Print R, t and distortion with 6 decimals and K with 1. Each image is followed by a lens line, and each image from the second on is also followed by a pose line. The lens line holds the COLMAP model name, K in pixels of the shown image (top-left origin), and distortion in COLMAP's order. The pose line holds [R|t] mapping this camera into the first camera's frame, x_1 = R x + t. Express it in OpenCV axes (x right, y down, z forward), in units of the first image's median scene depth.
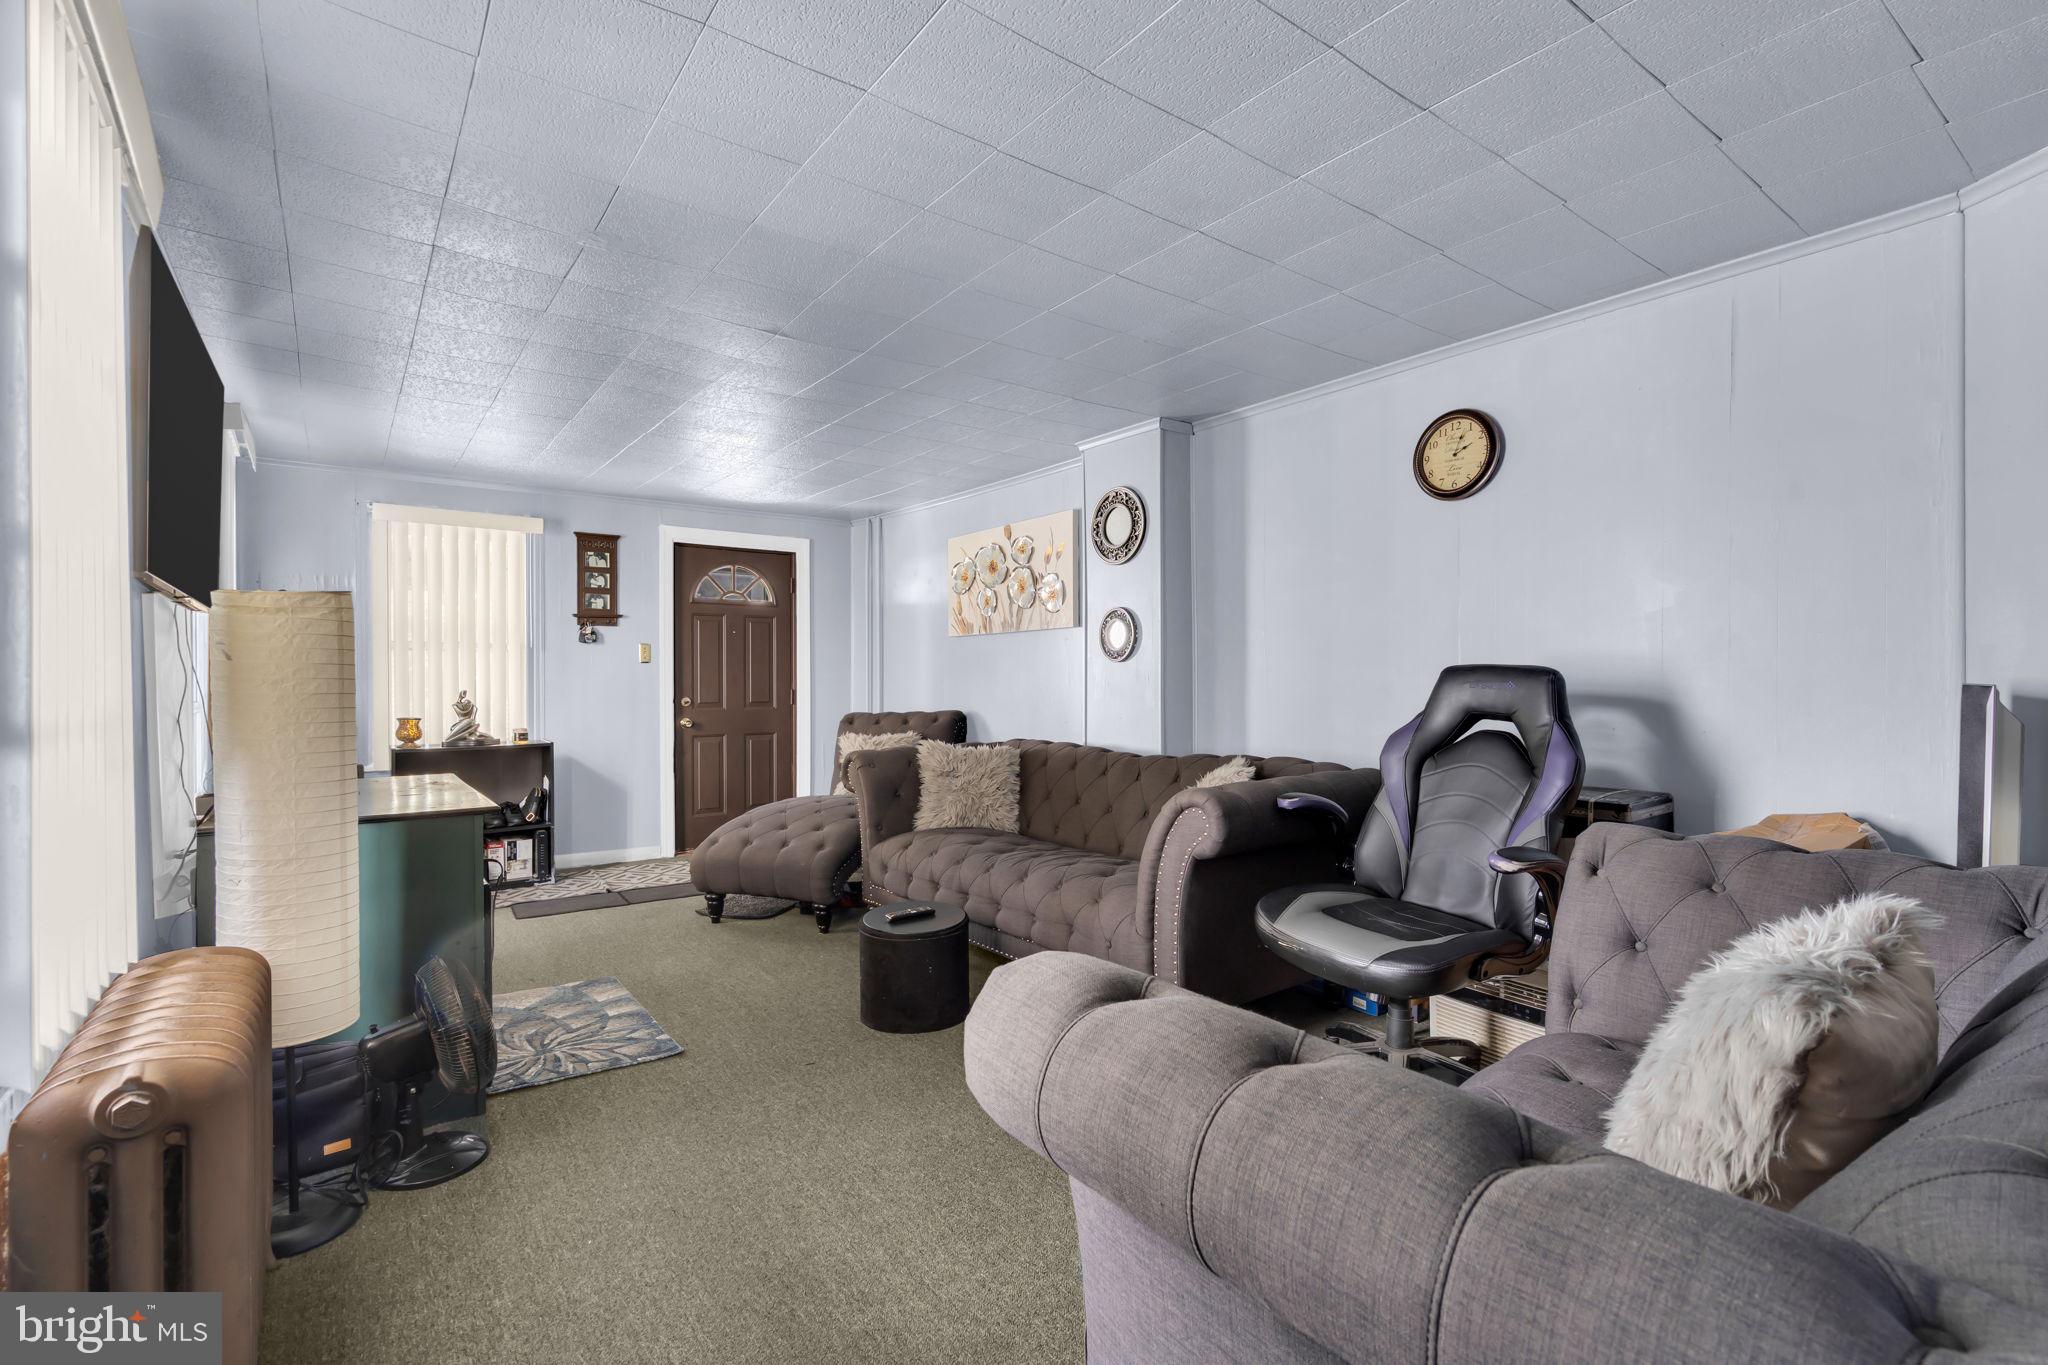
lens RADIAL K [[920.0, 0, 1029.7], [0, 920.0, 684.7], [0, 0, 1]] dist [-0.000818, 0.000433]
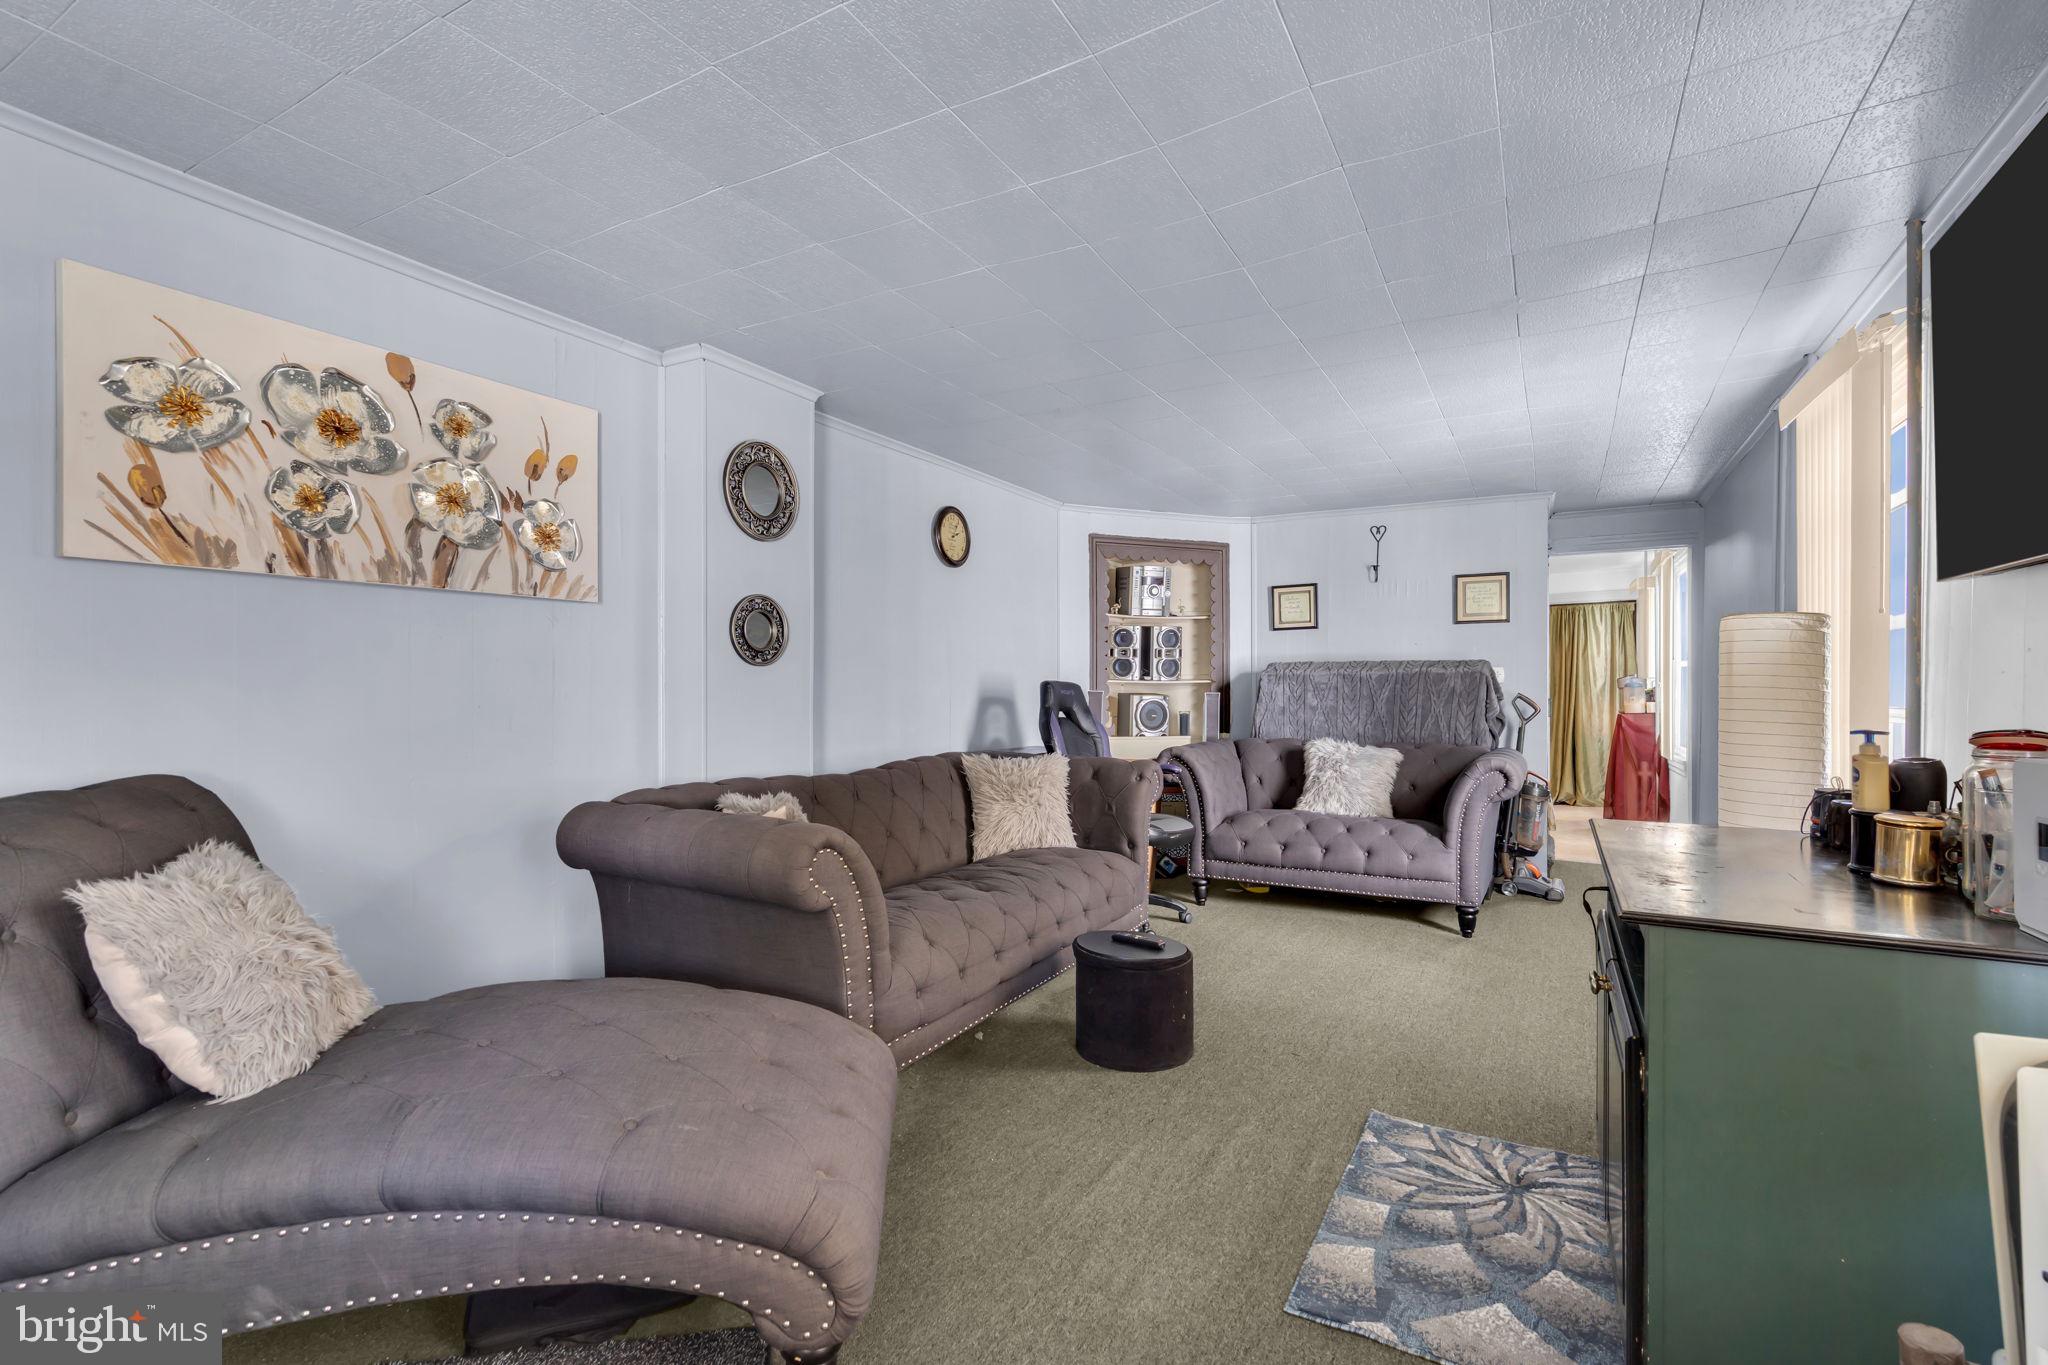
lens RADIAL K [[920.0, 0, 1029.7], [0, 920.0, 684.7], [0, 0, 1]] dist [-0.000818, 0.000433]
pose [[-0.395128, 0.003701, 0.918618, -0.725825], [0.003622, 0.999990, -0.002471, -0.006533], [-0.918619, 0.002351, -0.395138, 1.133381]]
